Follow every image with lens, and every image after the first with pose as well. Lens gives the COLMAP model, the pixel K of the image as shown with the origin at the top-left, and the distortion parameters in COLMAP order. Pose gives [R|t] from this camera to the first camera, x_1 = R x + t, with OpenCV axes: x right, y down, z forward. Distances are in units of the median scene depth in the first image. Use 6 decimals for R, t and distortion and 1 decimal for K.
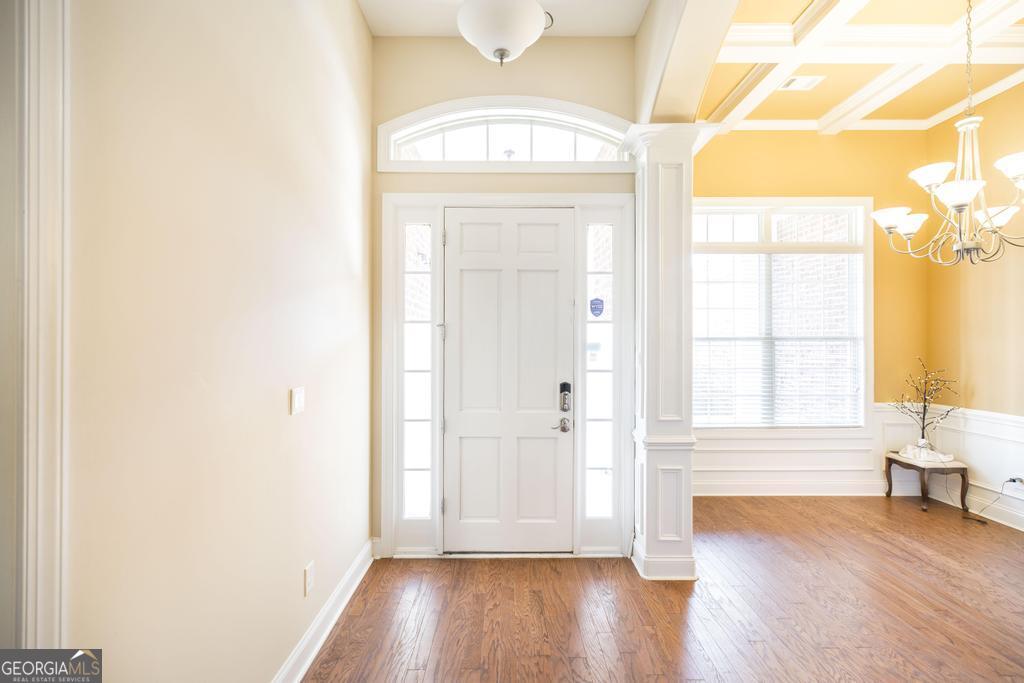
lens RADIAL K [[440.9, 0, 514.4], [0, 440.9, 342.0], [0, 0, 1]] dist [0.003886, -0.000989]
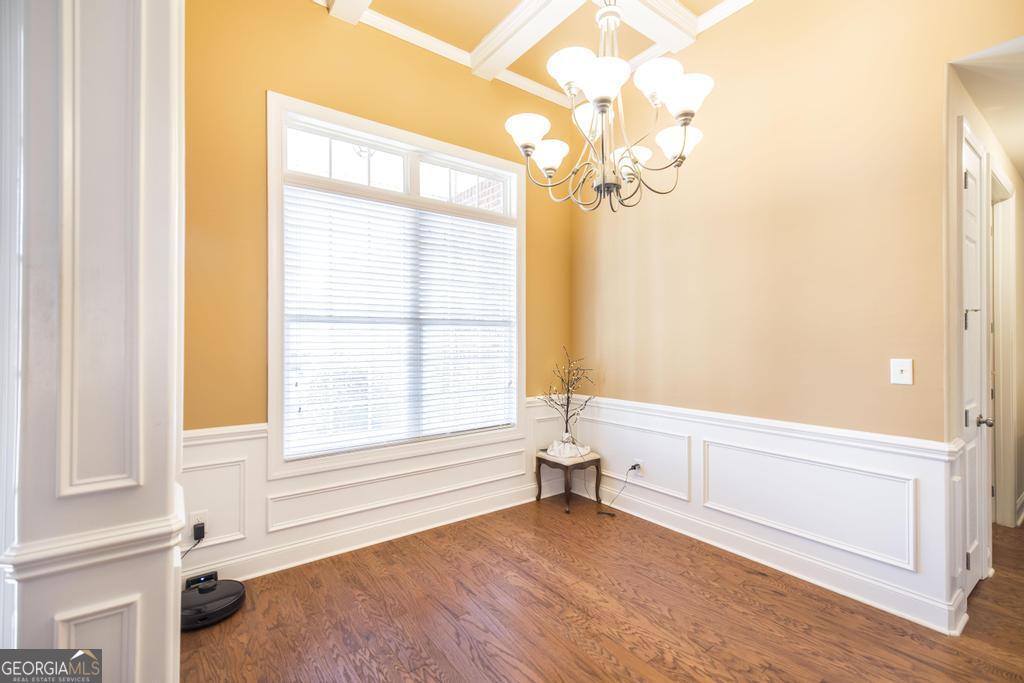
lens RADIAL K [[440.9, 0, 511.9], [0, 440.9, 343.7], [0, 0, 1]] dist [0.003886, -0.000989]
pose [[0.817807, -0.002966, 0.575485, 0.304250], [0.000043, 0.999987, 0.005094, 0.027977], [-0.575493, -0.004141, 0.817796, 0.316366]]
